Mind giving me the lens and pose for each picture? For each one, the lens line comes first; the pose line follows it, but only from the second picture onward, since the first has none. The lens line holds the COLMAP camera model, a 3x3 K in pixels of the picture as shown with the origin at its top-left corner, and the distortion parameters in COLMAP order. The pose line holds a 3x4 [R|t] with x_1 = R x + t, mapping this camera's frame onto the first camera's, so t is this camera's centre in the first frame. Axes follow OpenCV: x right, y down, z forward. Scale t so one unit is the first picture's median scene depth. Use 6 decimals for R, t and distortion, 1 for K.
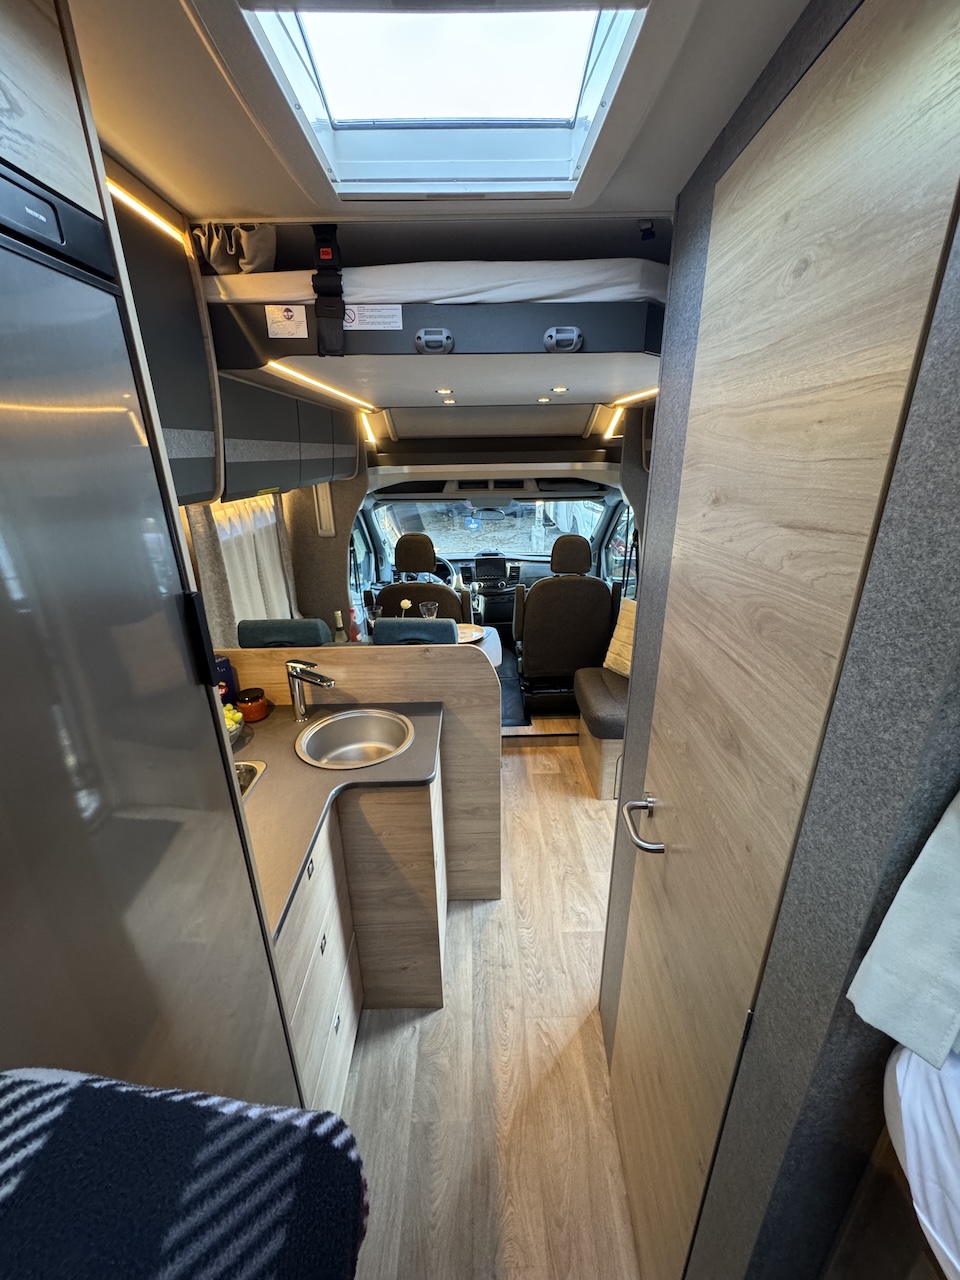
lens RADIAL K [[516.3, 0, 480.0], [0, 516.3, 640.0], [0, 0, 1]] dist [0.008926, 0.000127]
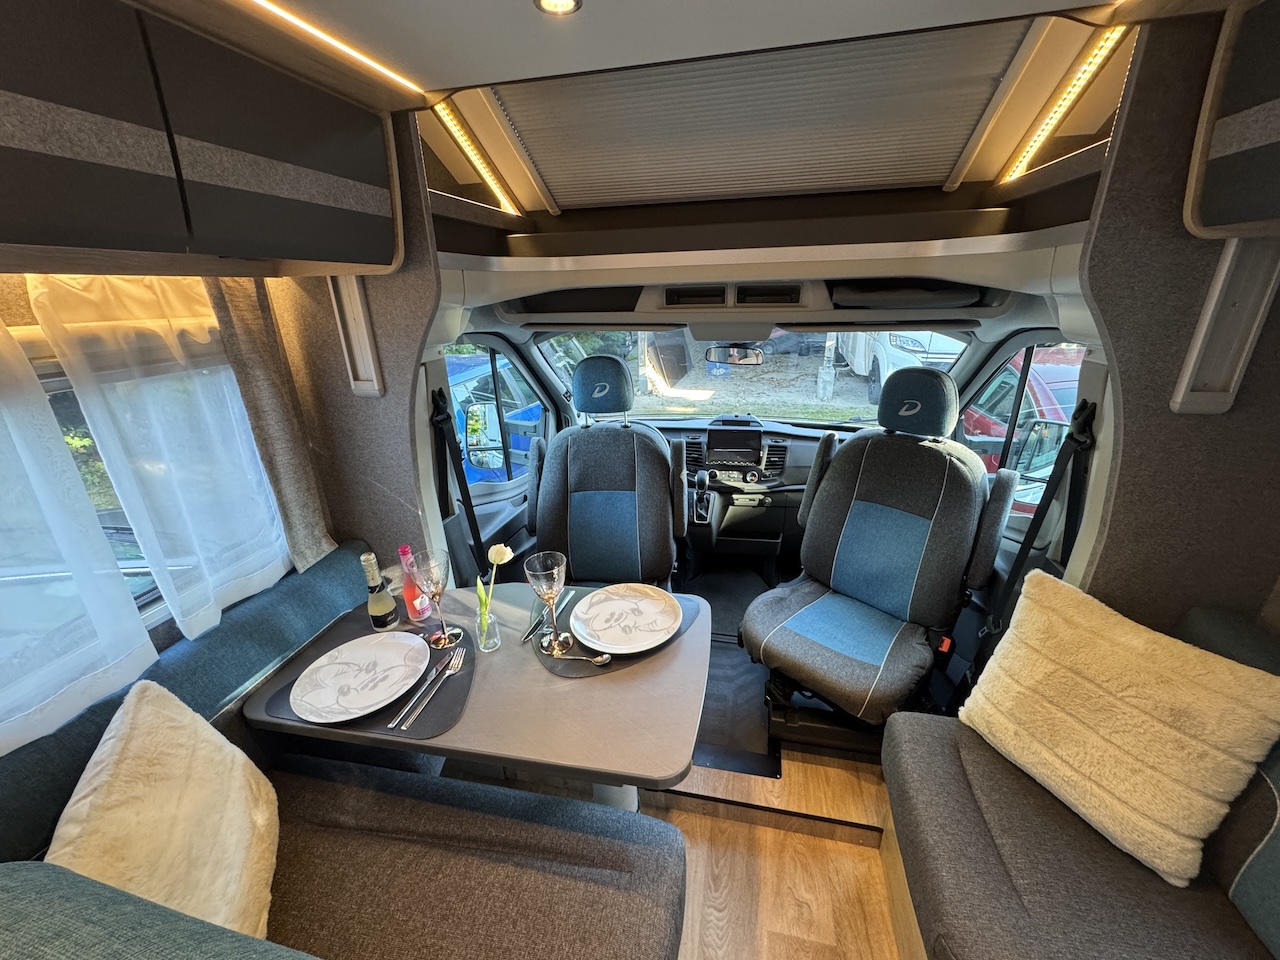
lens RADIAL K [[516.3, 0, 640.8], [0, 516.3, 482.8], [0, 0, 1]] dist [0.008926, 0.000127]
pose [[0.973665, 0.071851, -0.216366, 0.087974], [-0.069009, 0.997402, 0.020670, -0.192878], [0.217289, -0.005194, 0.976094, 0.762835]]
